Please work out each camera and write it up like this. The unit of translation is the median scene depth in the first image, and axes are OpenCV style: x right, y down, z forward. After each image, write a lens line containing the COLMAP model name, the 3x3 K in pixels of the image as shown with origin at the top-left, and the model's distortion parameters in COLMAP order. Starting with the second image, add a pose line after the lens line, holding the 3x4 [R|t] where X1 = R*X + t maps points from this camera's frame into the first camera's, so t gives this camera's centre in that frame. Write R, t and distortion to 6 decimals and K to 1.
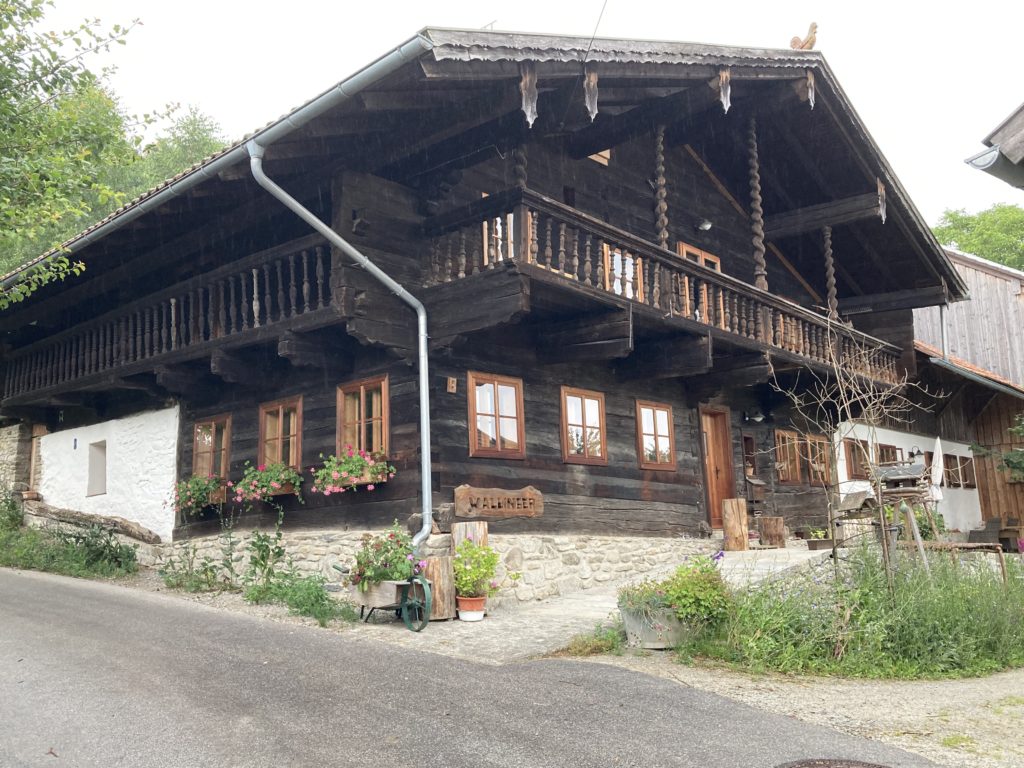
lens RADIAL K [[911.1, 0, 506.1], [0, 911.1, 381.6], [0, 0, 1]] dist [0.112502, 0.012267]
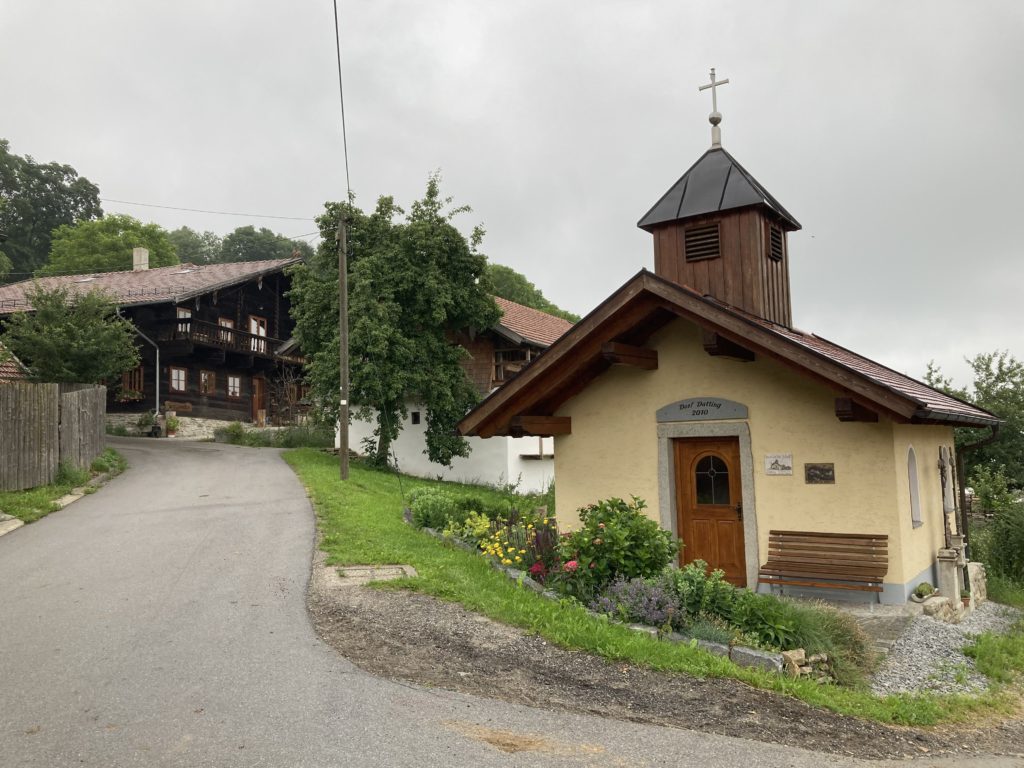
lens RADIAL K [[826.3, 0, 514.2], [0, 826.3, 375.3], [0, 0, 1]] dist [0.013970, 0.000822]
pose [[0.903561, 0.053940, 0.425050, -0.182860], [-0.082236, 0.995433, 0.048491, -0.217975], [-0.420493, -0.078769, 0.903870, -2.128750]]
